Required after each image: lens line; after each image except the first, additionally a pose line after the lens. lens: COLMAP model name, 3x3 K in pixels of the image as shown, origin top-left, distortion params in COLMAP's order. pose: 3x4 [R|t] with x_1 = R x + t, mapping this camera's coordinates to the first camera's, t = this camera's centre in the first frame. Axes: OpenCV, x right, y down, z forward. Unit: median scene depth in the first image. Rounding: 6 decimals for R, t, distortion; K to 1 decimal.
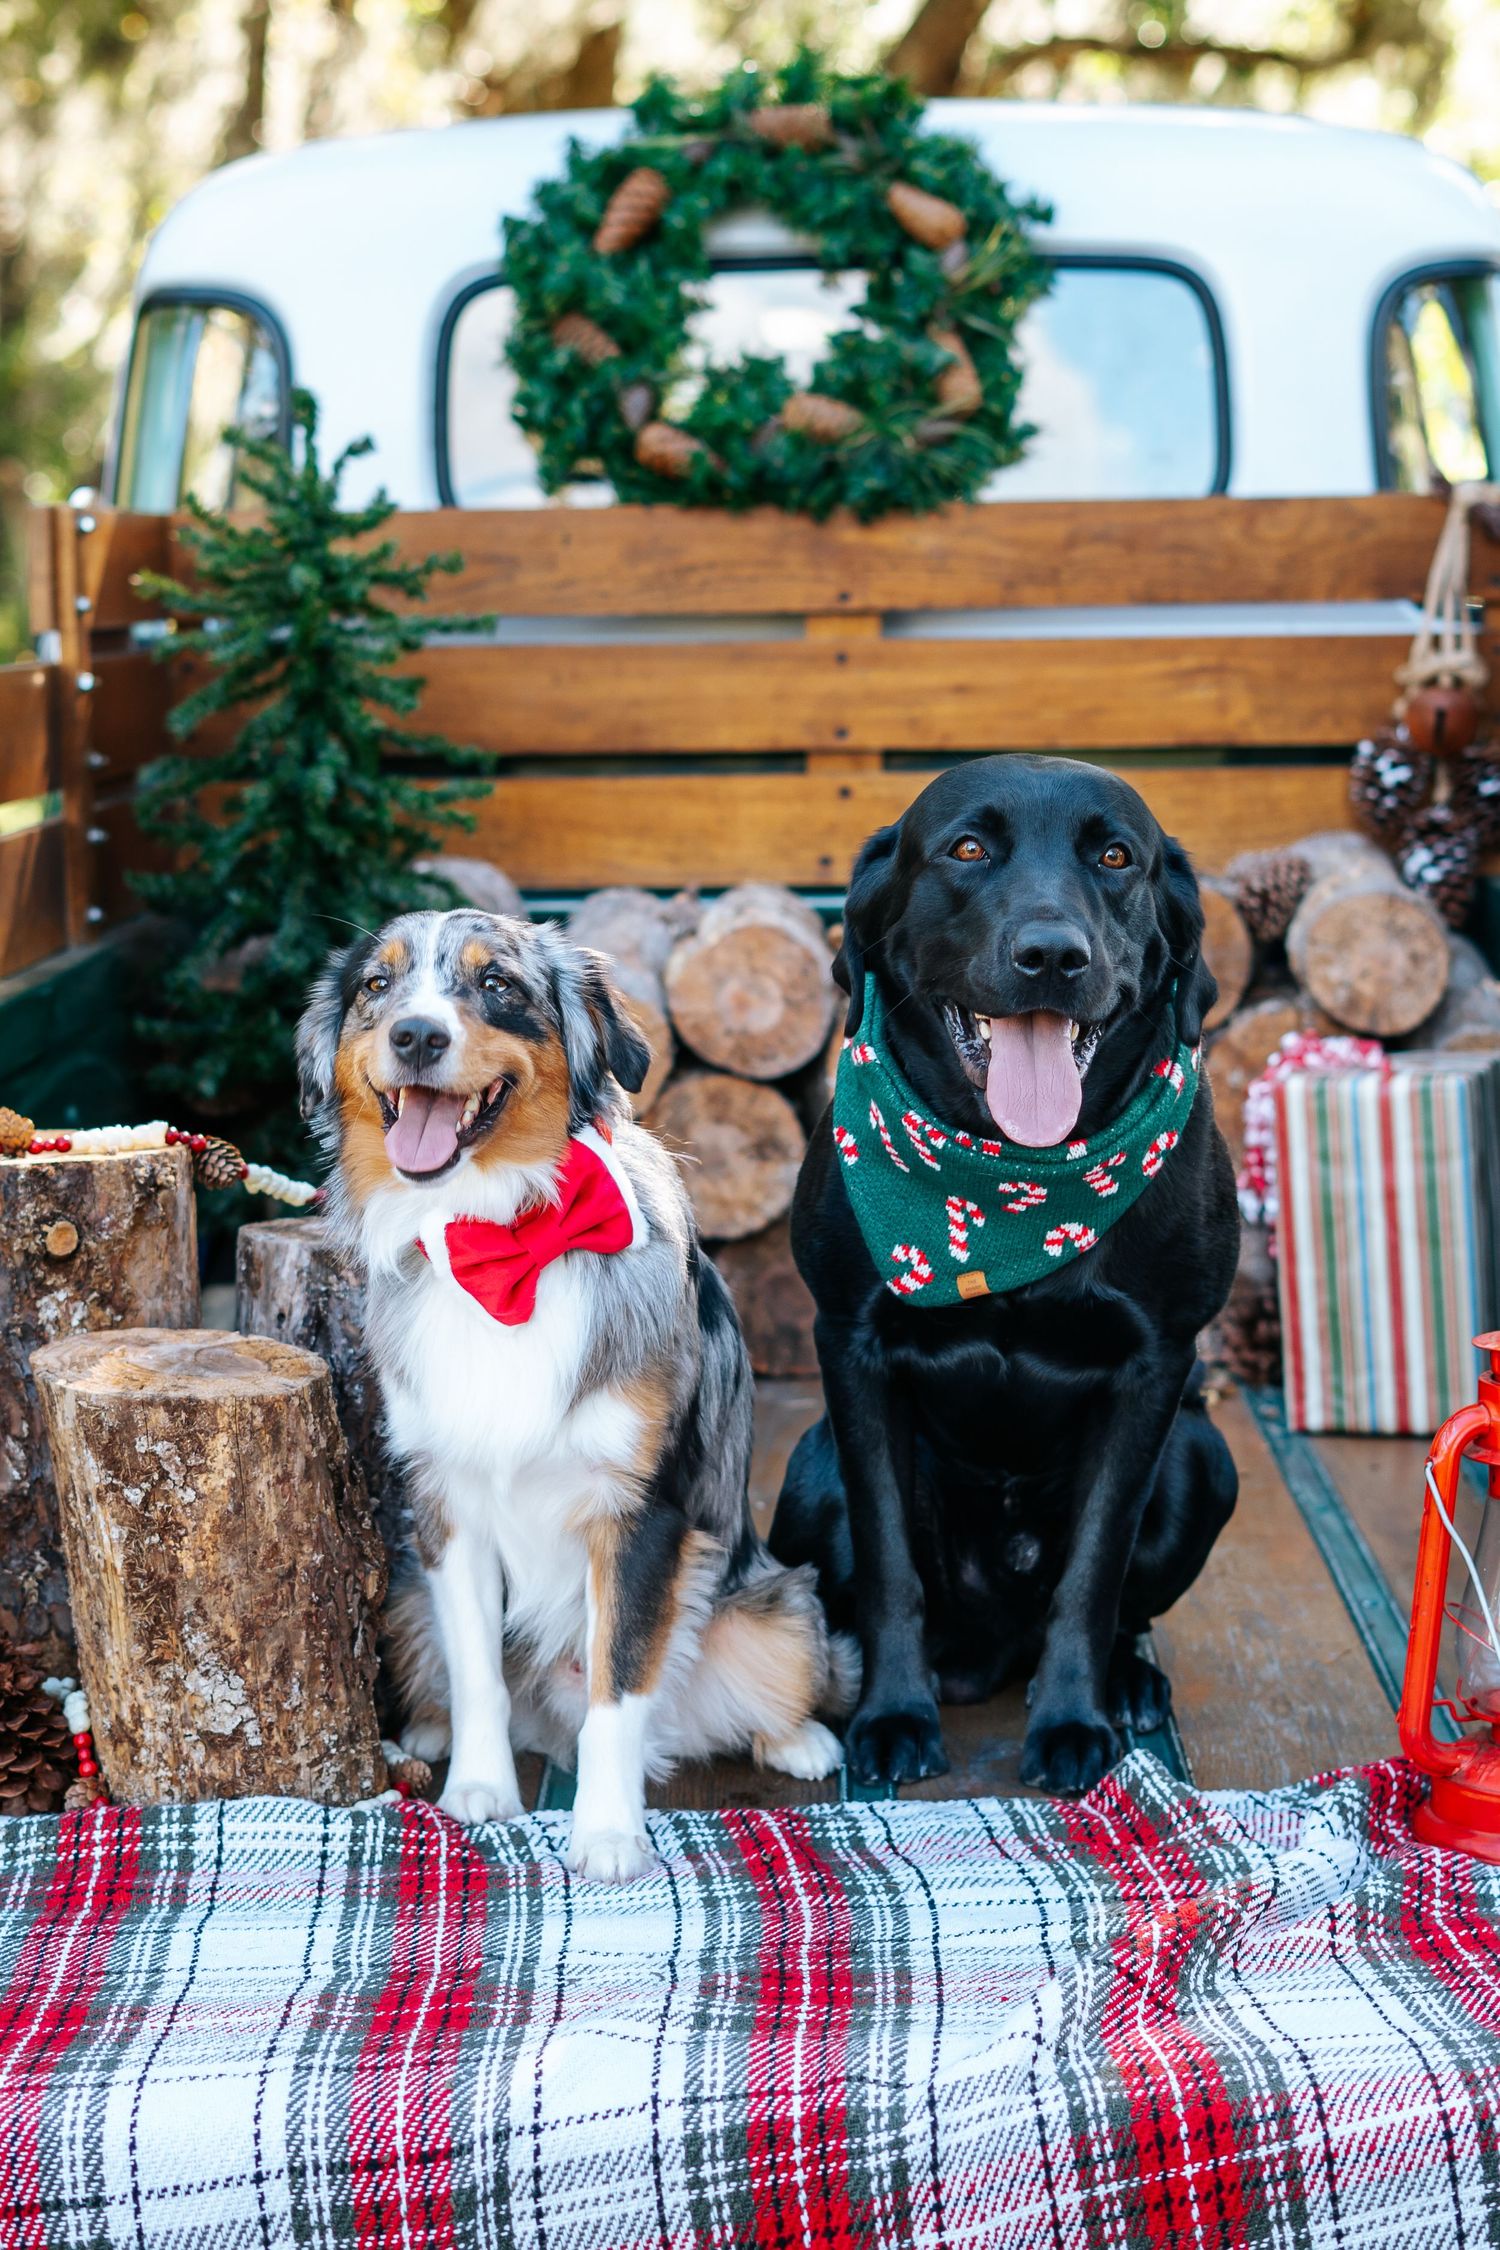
lens RADIAL K [[4685.6, 0, 864.2], [0, 4685.6, 1127.2], [0, 0, 1]] dist [0.017444, -0.392294]
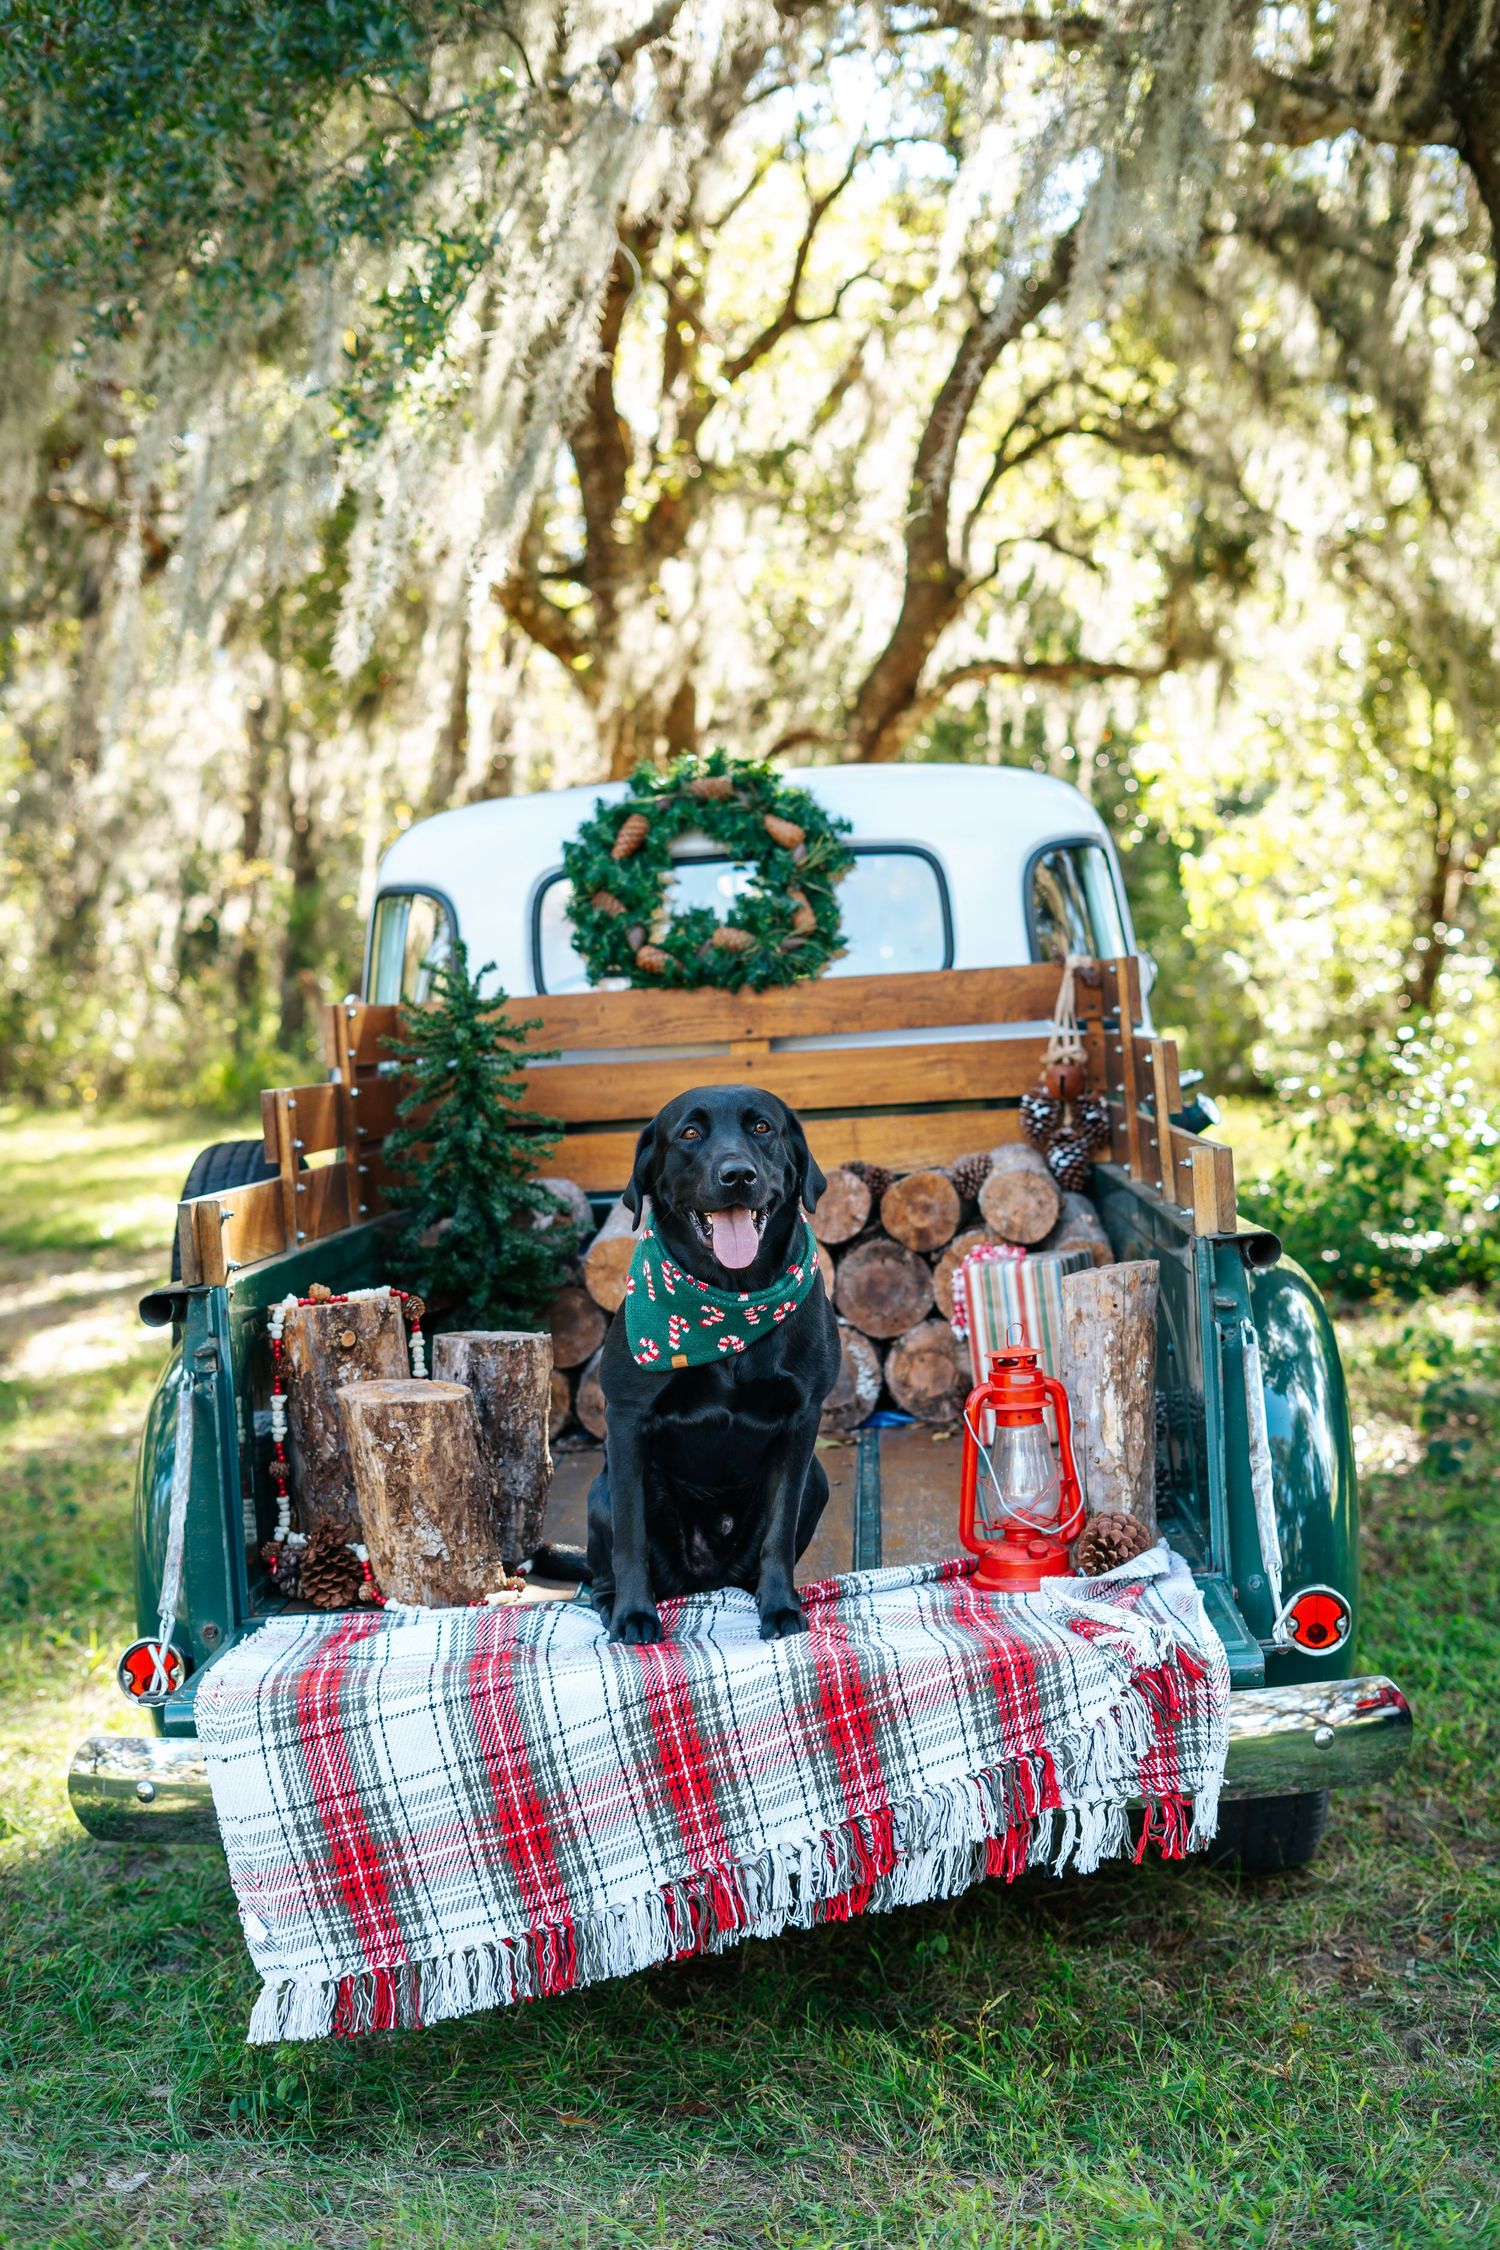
lens RADIAL K [[3281.9, 0, 750.0], [0, 3281.9, 1125.0], [0, 0, 1]] dist [-0.023732, -0.100202]
pose [[0.998021, -0.045519, -0.043389, 0.052574], [0.041643, 0.995391, -0.086388, 0.039827], [0.047122, 0.084410, 0.995316, -0.324454]]
